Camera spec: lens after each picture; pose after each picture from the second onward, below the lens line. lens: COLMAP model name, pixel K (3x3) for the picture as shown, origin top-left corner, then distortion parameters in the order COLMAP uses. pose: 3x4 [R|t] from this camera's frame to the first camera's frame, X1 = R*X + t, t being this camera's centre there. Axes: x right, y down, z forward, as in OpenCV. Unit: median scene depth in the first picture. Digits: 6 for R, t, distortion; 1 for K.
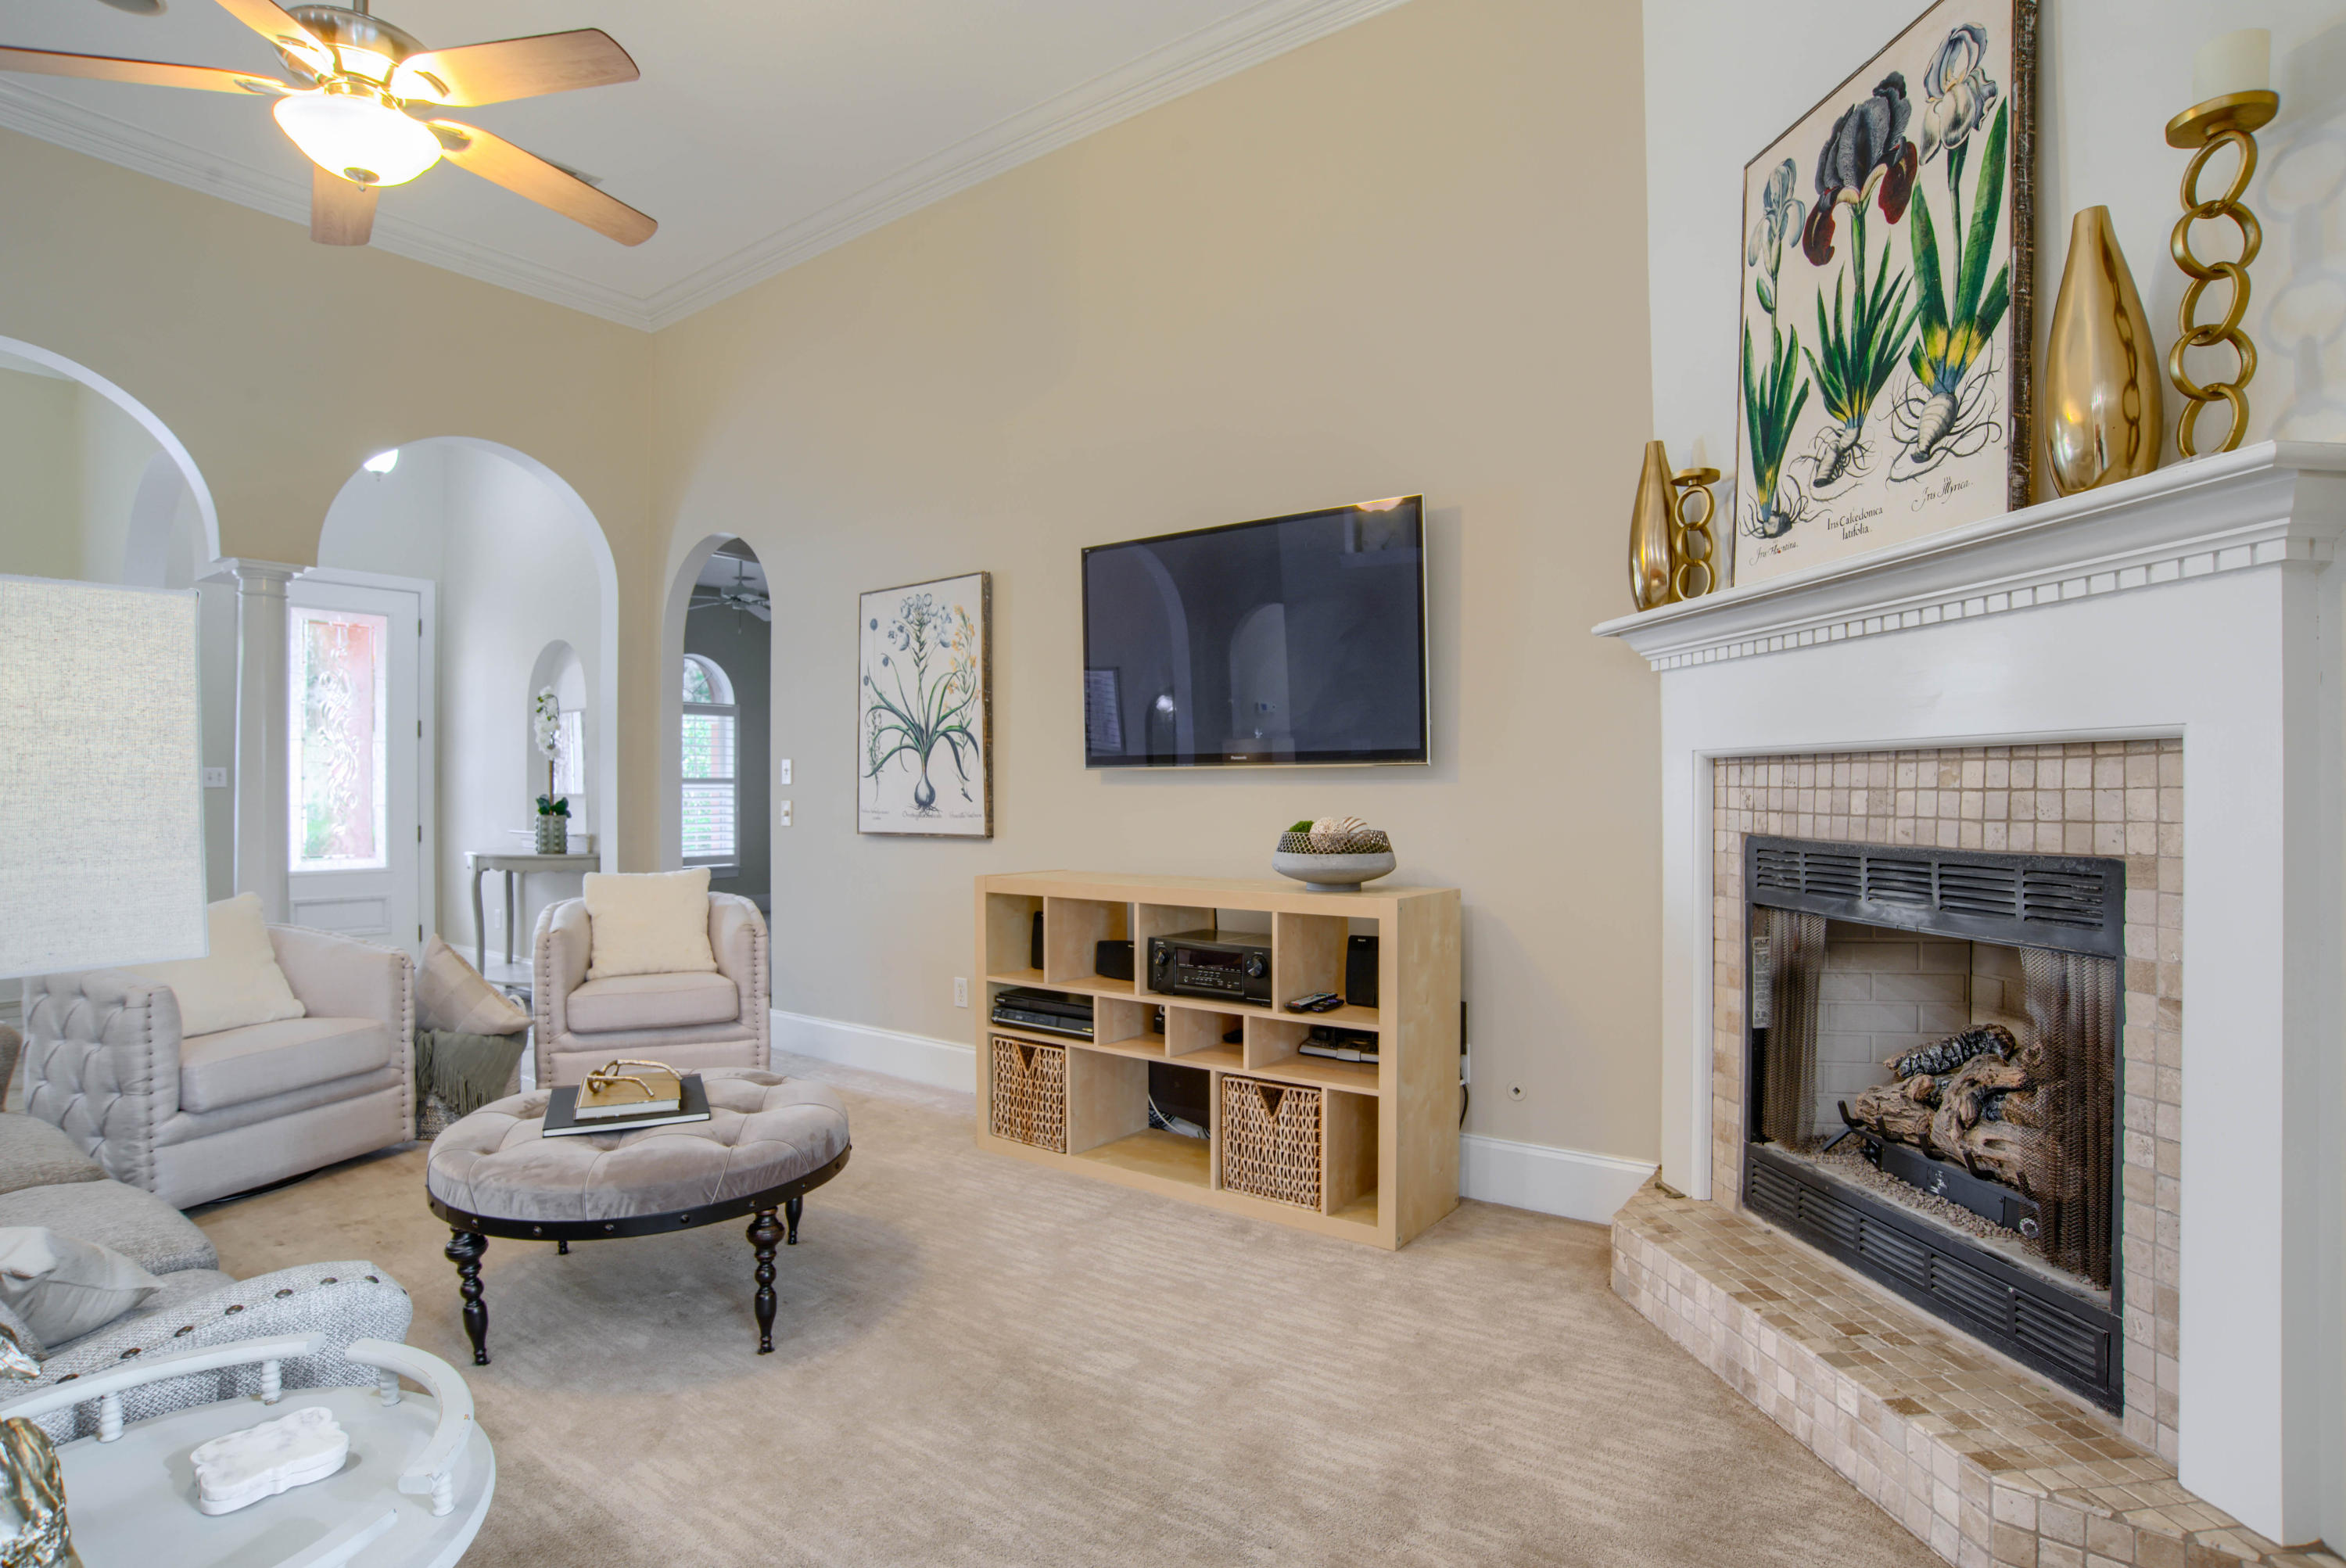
lens RADIAL K [[1198.8, 0, 1175.3], [0, 1198.8, 787.8], [0, 0, 1]] dist [-0.108048, 0.051081]
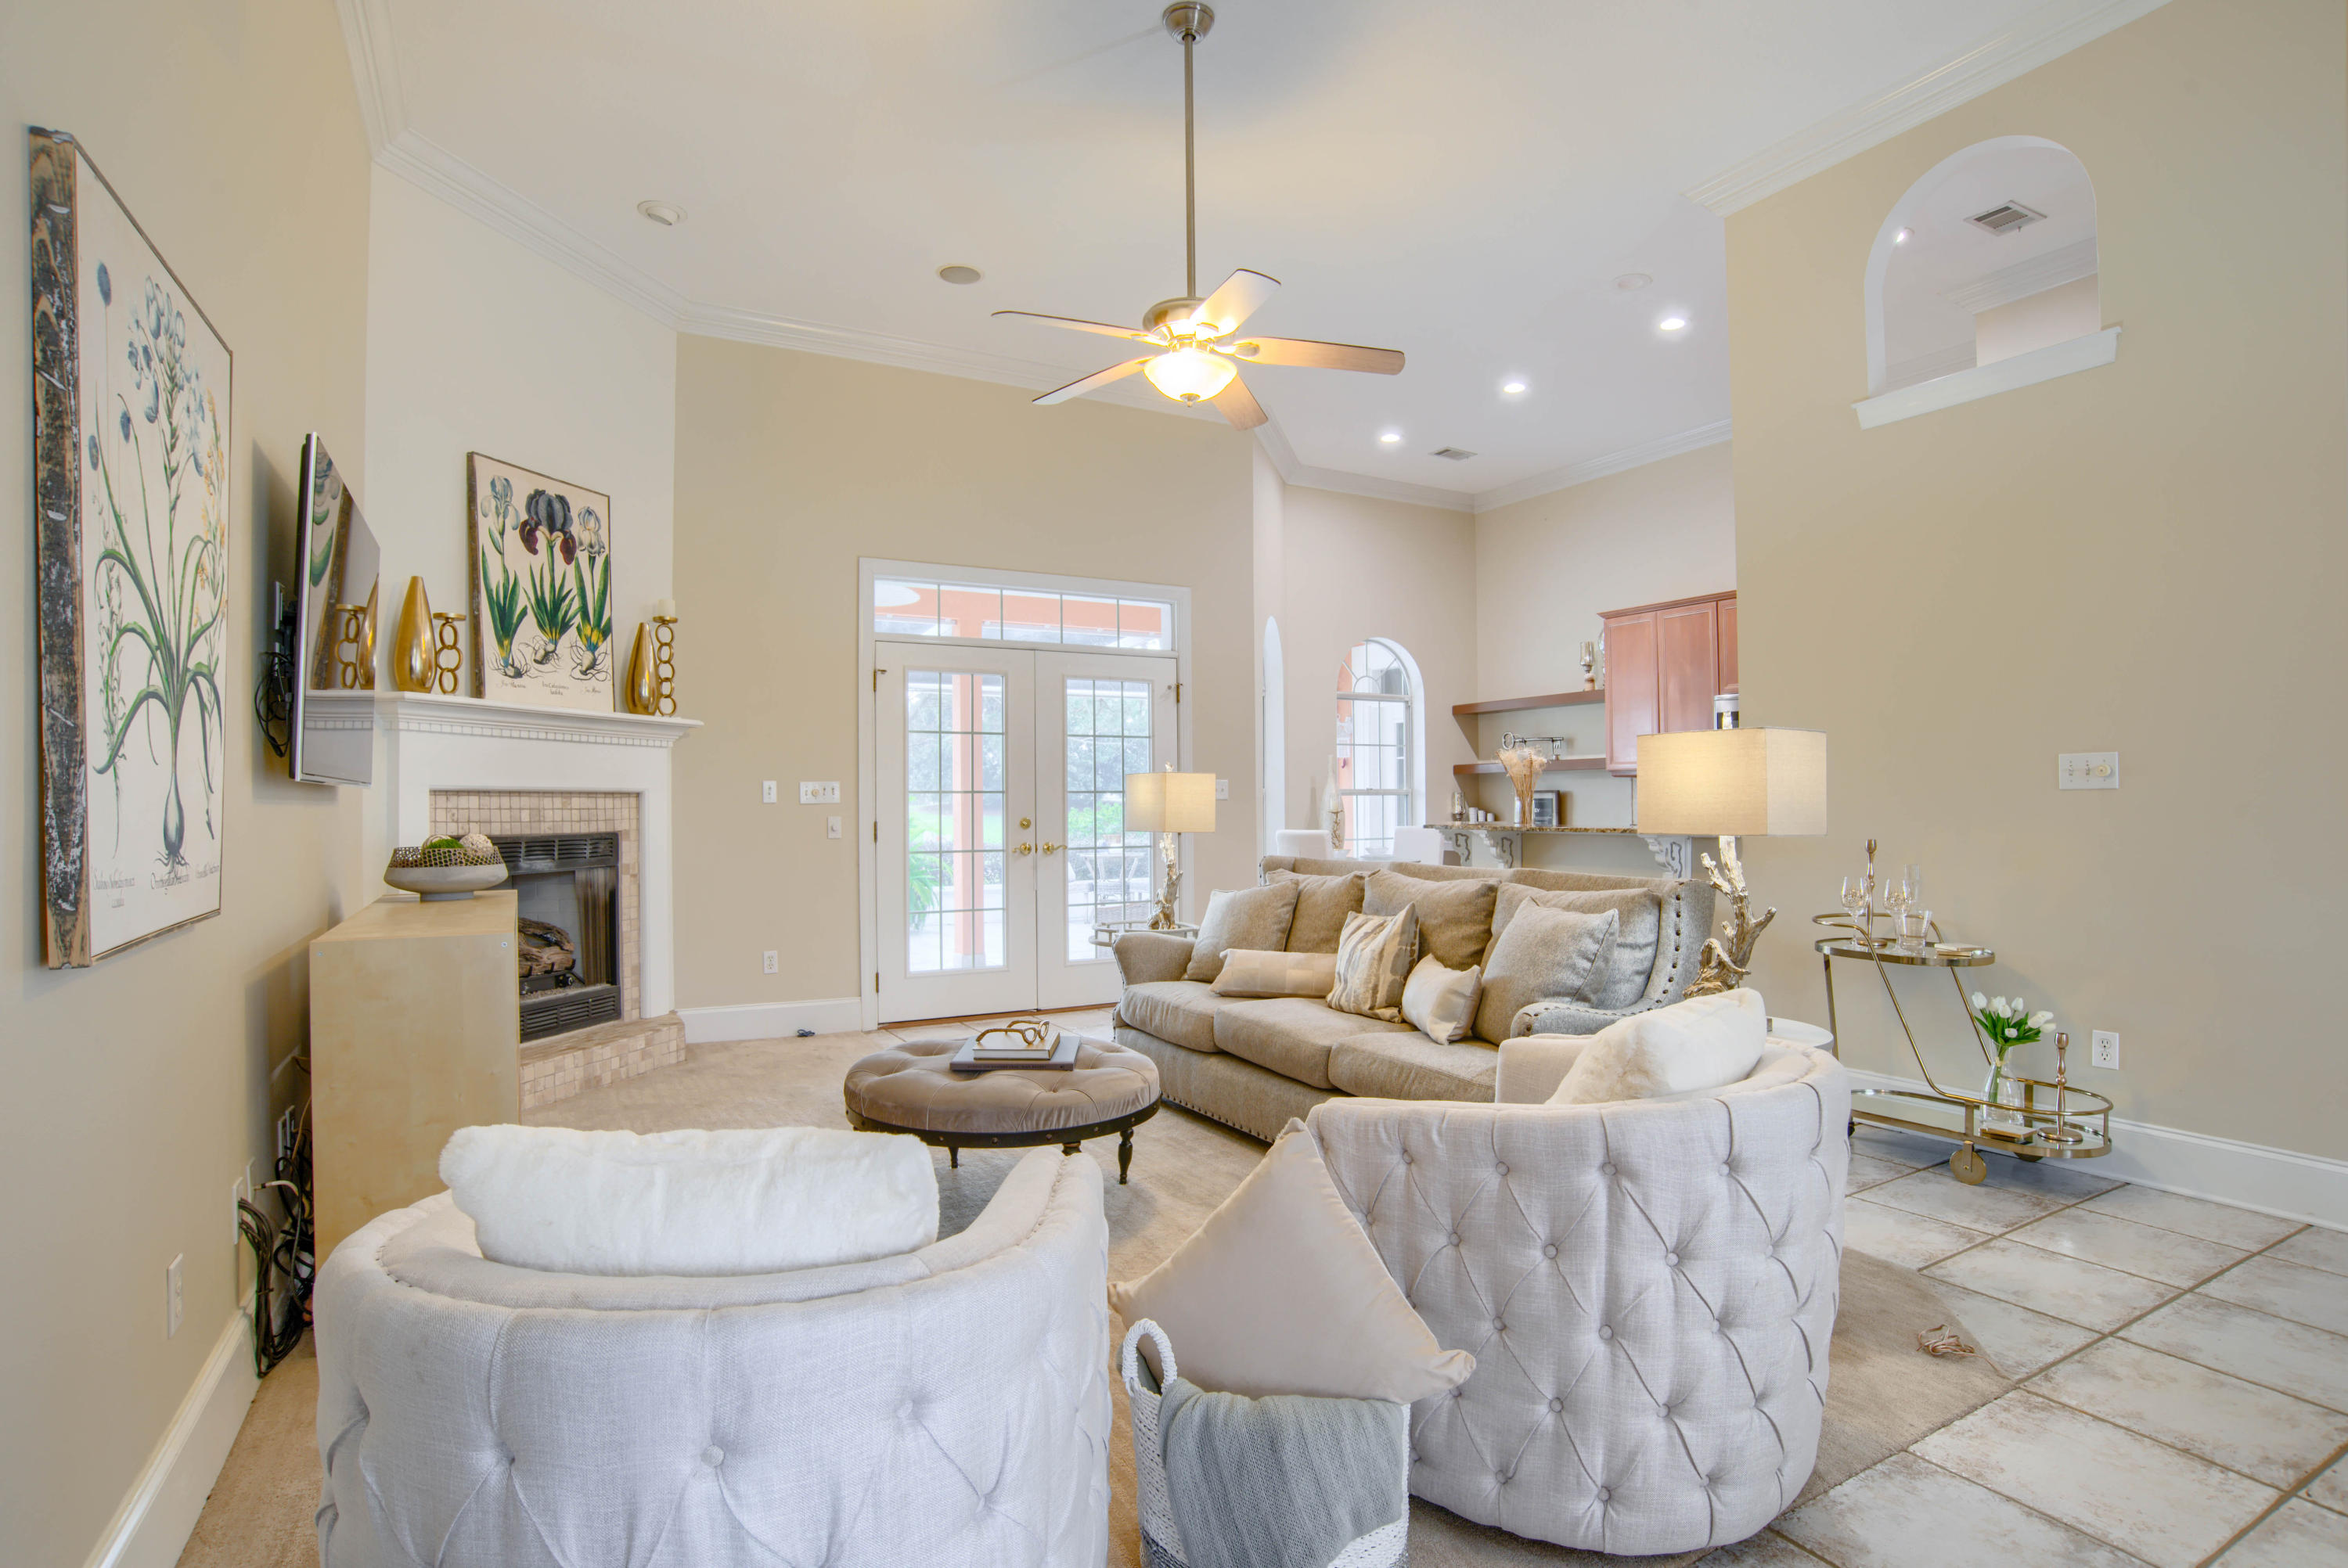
lens RADIAL K [[1191.3, 0, 1180.5], [0, 1191.3, 793.2], [0, 0, 1]] dist [-0.105423, 0.049864]
pose [[-0.915982, 0.010586, 0.401079, -1.266694], [0.006867, 0.999919, -0.010710, 0.002530], [-0.401160, -0.007056, -0.915981, 2.320856]]
